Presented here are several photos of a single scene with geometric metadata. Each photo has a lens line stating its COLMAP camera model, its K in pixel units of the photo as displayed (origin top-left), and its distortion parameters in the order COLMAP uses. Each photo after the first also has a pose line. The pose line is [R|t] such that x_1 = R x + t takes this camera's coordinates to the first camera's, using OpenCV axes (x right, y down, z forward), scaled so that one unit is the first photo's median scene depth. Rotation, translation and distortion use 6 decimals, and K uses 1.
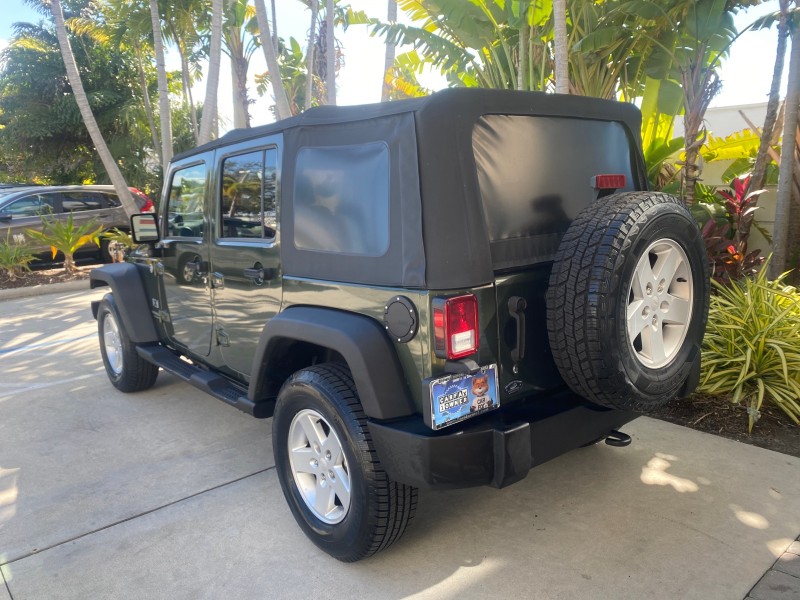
lens RADIAL K [[613.8, 0, 398.9], [0, 613.8, 298.5], [0, 0, 1]] dist [0.024691, -0.028225]
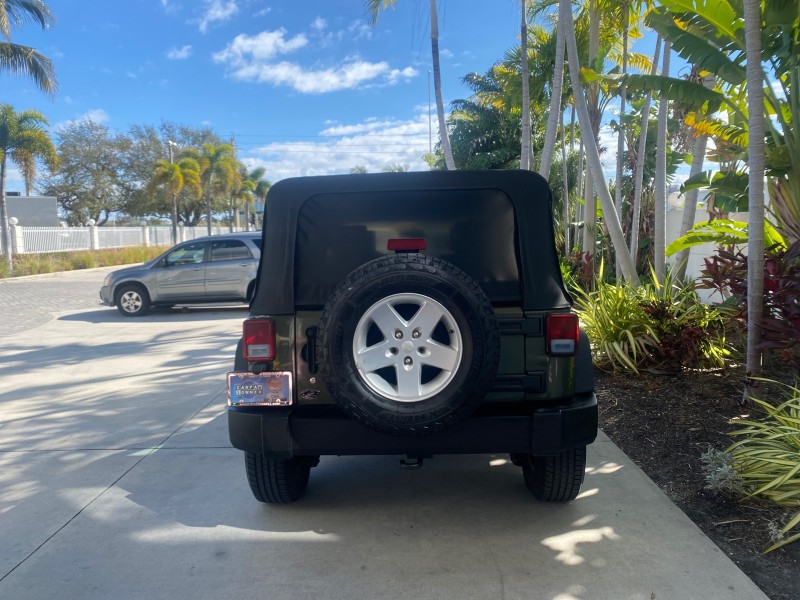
lens RADIAL K [[613.8, 0, 399.7], [0, 613.8, 301.6], [0, 0, 1]] dist [0.024691, -0.028225]
pose [[0.745461, 0.083956, -0.661241, 0.671817], [-0.121950, 0.992470, -0.011470, -0.036192], [0.655299, 0.089189, 0.750086, 0.058405]]
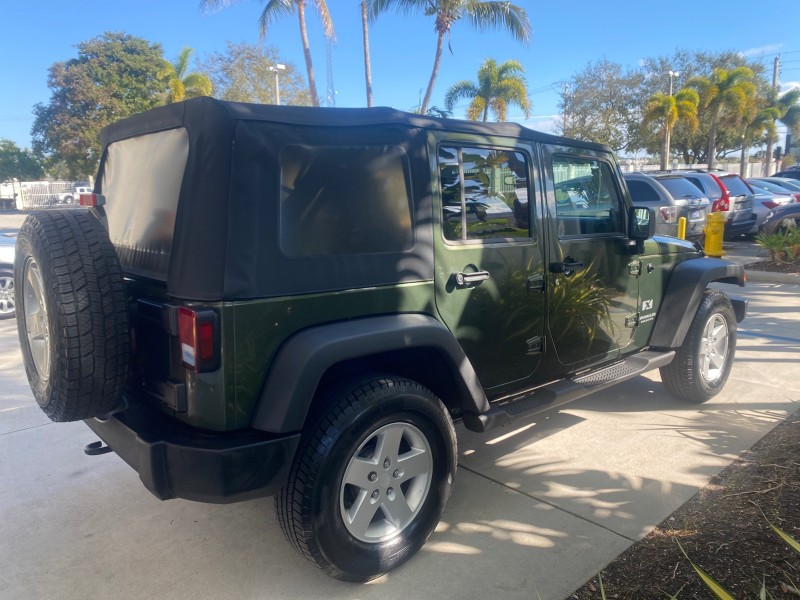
lens RADIAL K [[613.8, 0, 399.7], [0, 613.8, 297.3], [0, 0, 1]] dist [0.024691, -0.028225]
pose [[0.026908, 0.208855, -0.977576, 0.840561], [-0.165115, 0.965426, 0.201715, -0.201363], [0.985907, 0.155985, 0.060463, 0.876662]]
